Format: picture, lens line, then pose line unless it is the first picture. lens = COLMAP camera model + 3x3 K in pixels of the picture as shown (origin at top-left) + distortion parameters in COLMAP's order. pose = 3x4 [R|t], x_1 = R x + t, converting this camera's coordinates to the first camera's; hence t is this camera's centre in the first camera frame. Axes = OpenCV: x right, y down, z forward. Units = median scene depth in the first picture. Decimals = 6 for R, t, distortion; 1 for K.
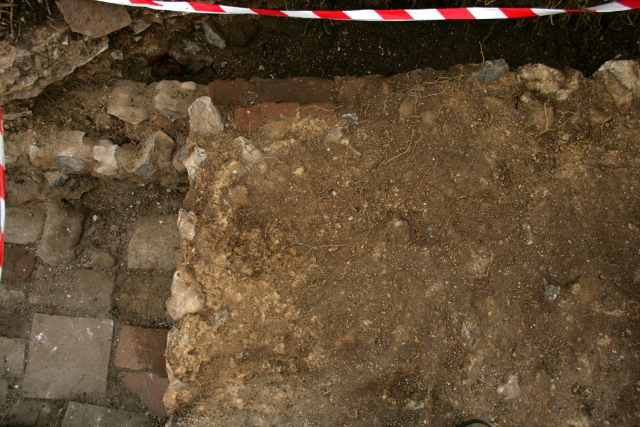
lens RADIAL K [[504.7, 0, 320.0], [0, 504.7, 213.5], [0, 0, 1]] dist [-0.070784, 0.004448]
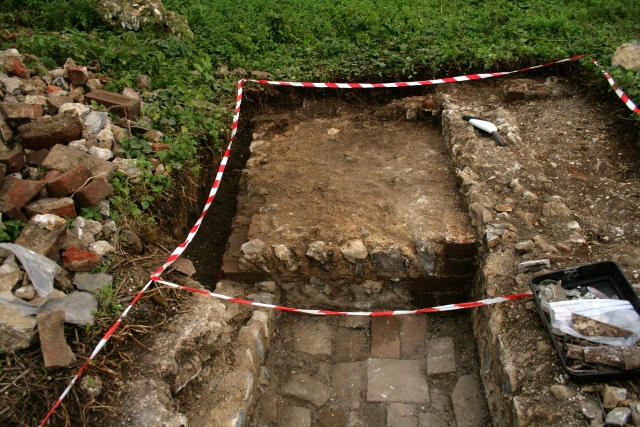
lens RADIAL K [[504.7, 0, 320.0], [0, 504.7, 213.5], [0, 0, 1]] dist [-0.070784, 0.004448]
pose [[0.027251, -0.540749, 0.840743, -1.678251], [0.980358, 0.178805, 0.083227, -0.134890], [-0.195334, 0.821961, 0.535000, -0.094146]]
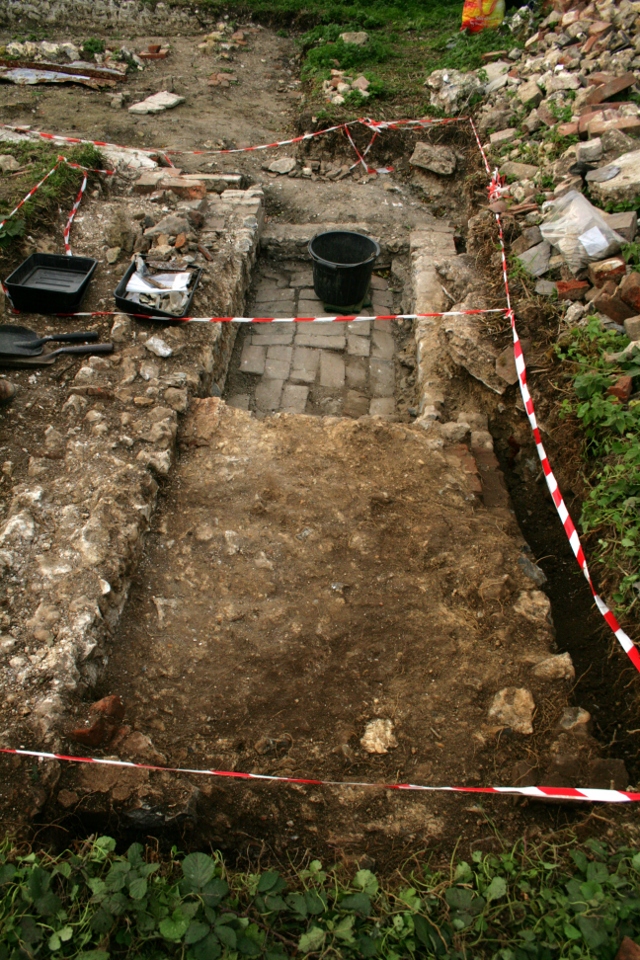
lens RADIAL K [[757.1, 0, 320.0], [0, 757.1, 480.0], [0, 0, 1]] dist [-0.070784, 0.004448]
pose [[0.002699, 0.642555, -0.766235, 1.565164], [-0.980189, 0.153452, 0.125231, -0.063886], [0.198048, 0.750716, 0.630240, -0.329942]]
